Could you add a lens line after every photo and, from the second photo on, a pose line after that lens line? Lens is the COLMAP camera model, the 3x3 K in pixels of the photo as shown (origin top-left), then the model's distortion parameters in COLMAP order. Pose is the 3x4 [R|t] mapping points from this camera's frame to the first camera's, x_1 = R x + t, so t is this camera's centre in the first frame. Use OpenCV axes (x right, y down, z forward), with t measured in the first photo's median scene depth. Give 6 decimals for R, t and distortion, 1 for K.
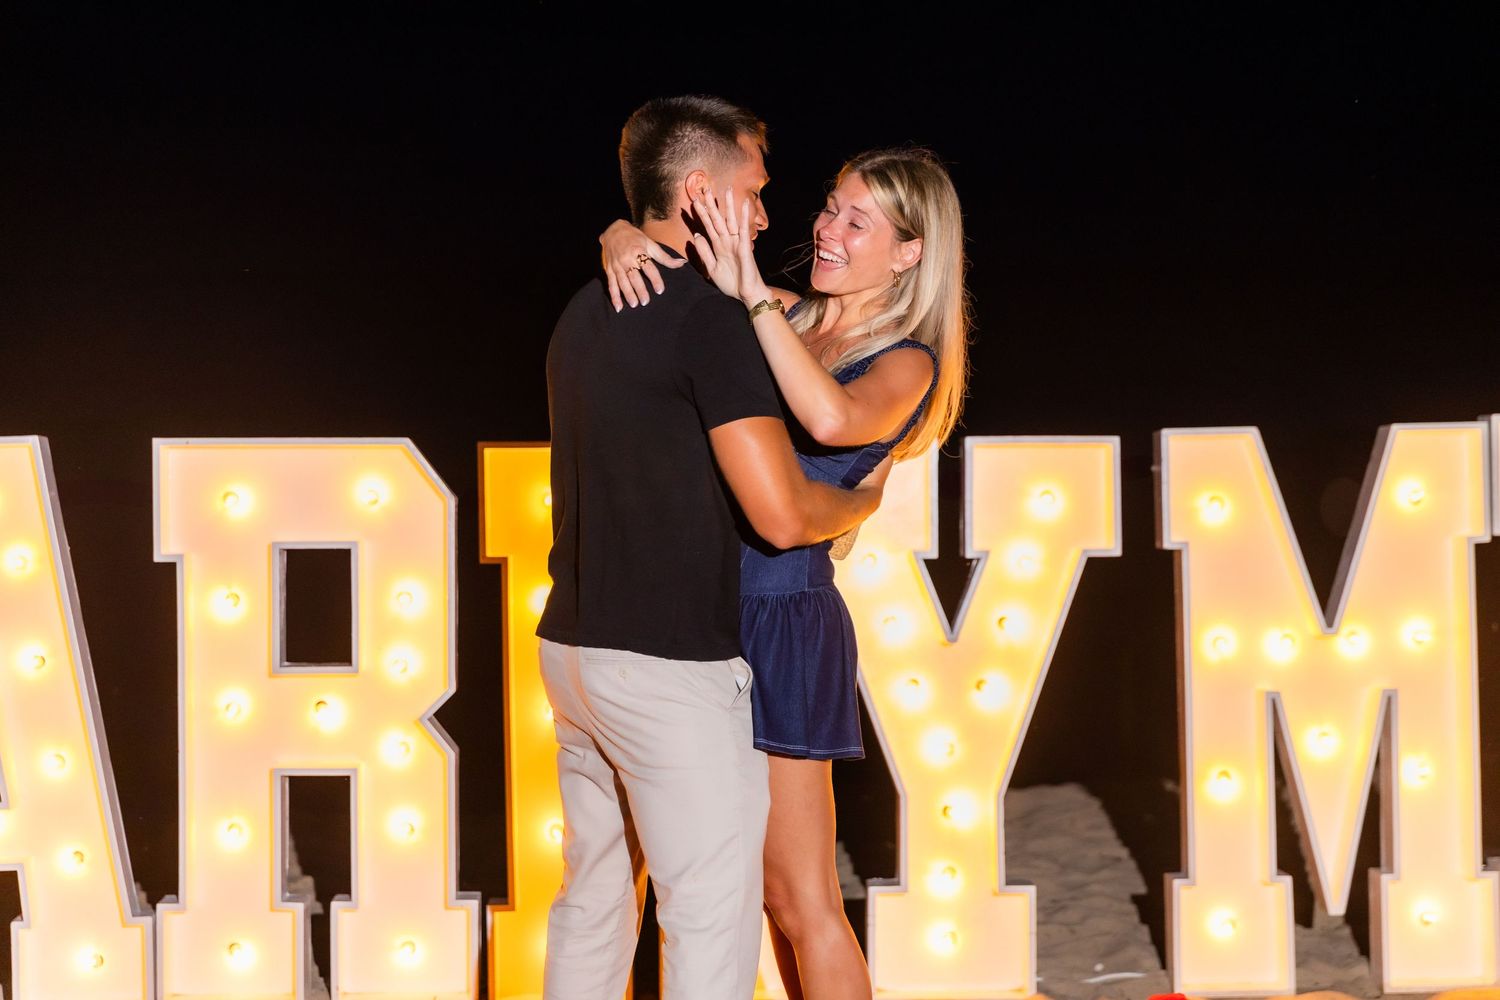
lens RADIAL K [[3071.0, 0, 750.0], [0, 3071.0, 500.0], [0, 0, 1]] dist [-0.004443, -0.102829]
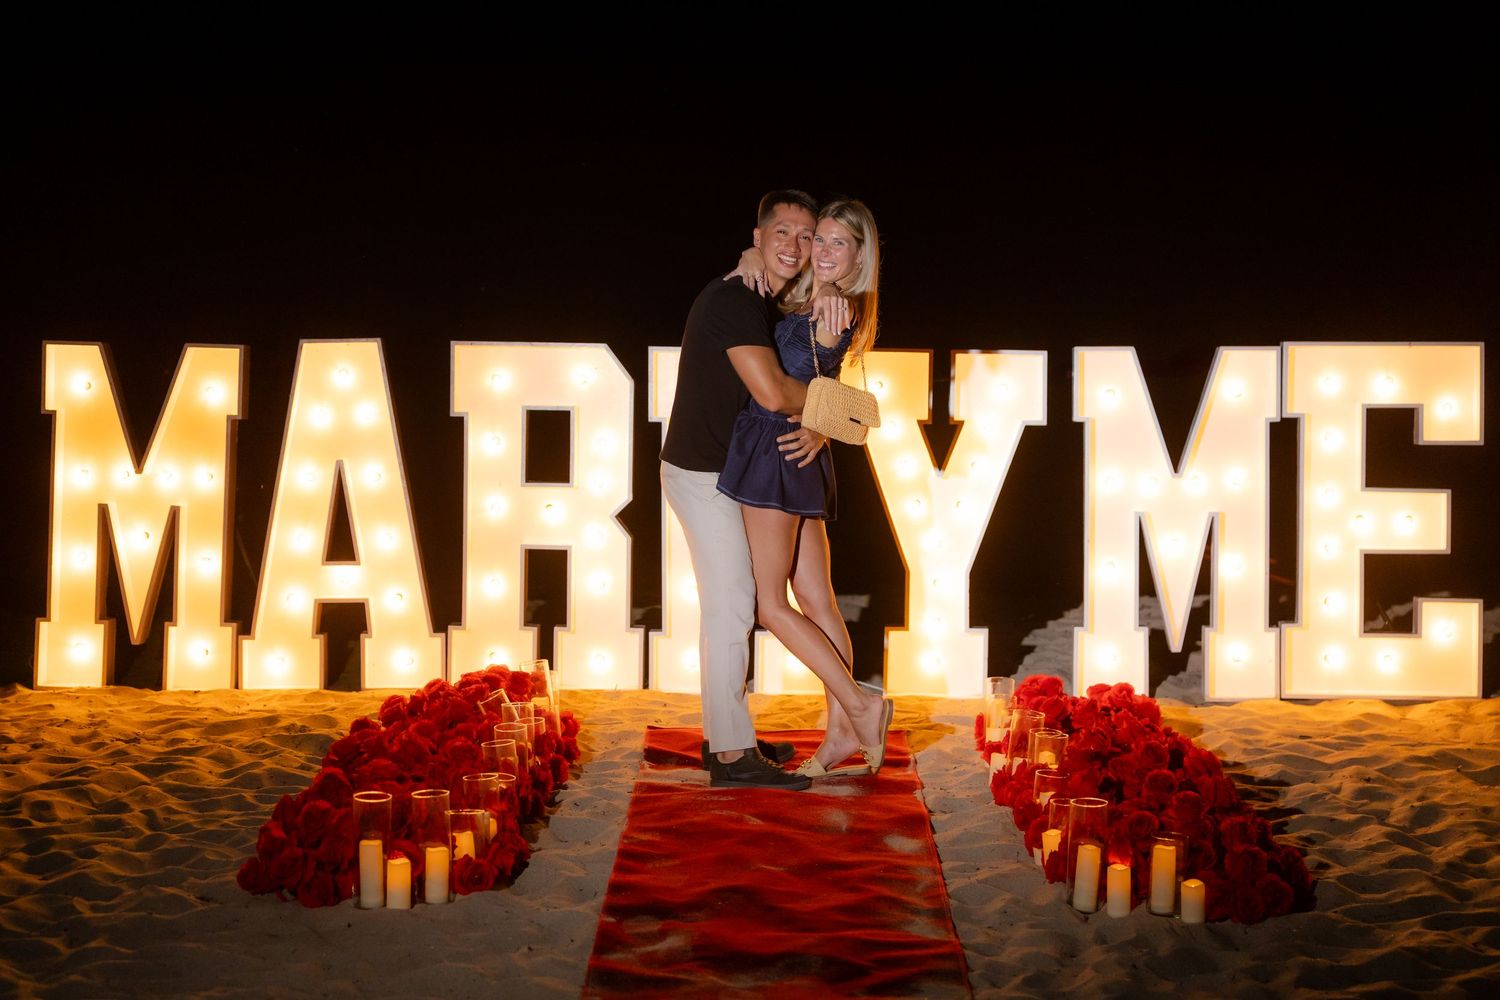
lens RADIAL K [[3025.3, 0, 716.3], [0, 3025.3, 497.2], [0, 0, 1]] dist [0.012170, 0.172834]
pose [[0.997256, 0.022494, -0.070529, 0.061131], [-0.019994, 0.999153, 0.035959, 0.002288], [0.071278, -0.034451, 0.996861, -0.590029]]
